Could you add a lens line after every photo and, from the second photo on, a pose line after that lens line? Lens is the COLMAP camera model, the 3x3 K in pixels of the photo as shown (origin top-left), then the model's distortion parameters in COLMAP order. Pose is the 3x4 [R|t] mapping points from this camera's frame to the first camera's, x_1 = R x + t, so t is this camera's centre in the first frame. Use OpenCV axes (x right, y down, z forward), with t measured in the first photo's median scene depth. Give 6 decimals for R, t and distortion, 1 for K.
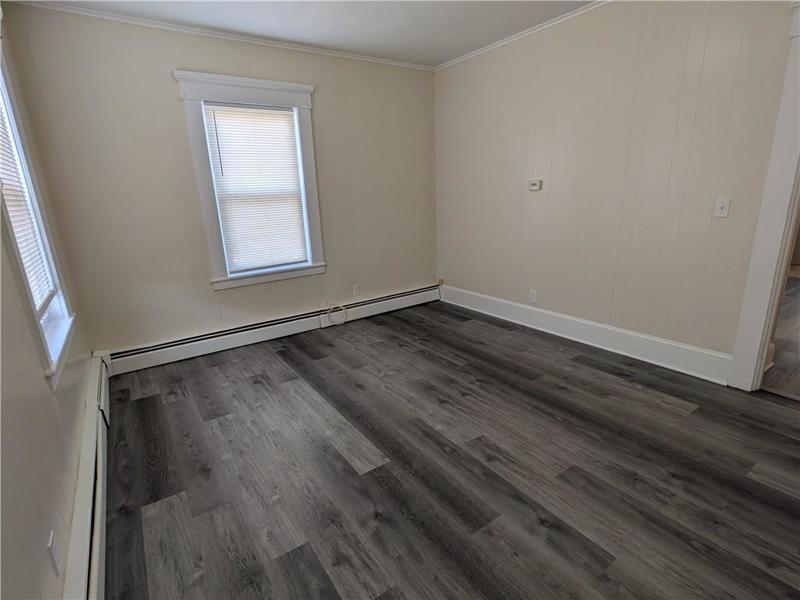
lens RADIAL K [[394.5, 0, 400.2], [0, 394.5, 297.5], [0, 0, 1]] dist [0.000266, -0.001125]
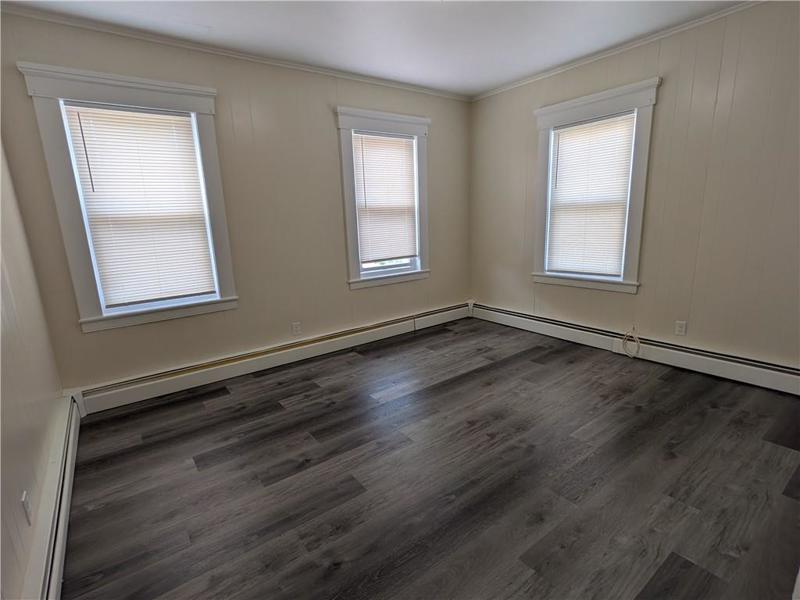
lens RADIAL K [[394.5, 0, 402.3], [0, 394.5, 296.4], [0, 0, 1]] dist [0.000266, -0.001125]
pose [[0.048012, 0.241335, -0.969253, 0.785426], [-0.220884, 0.948914, 0.225329, -0.176972], [0.974118, 0.203274, 0.098866, 0.535759]]
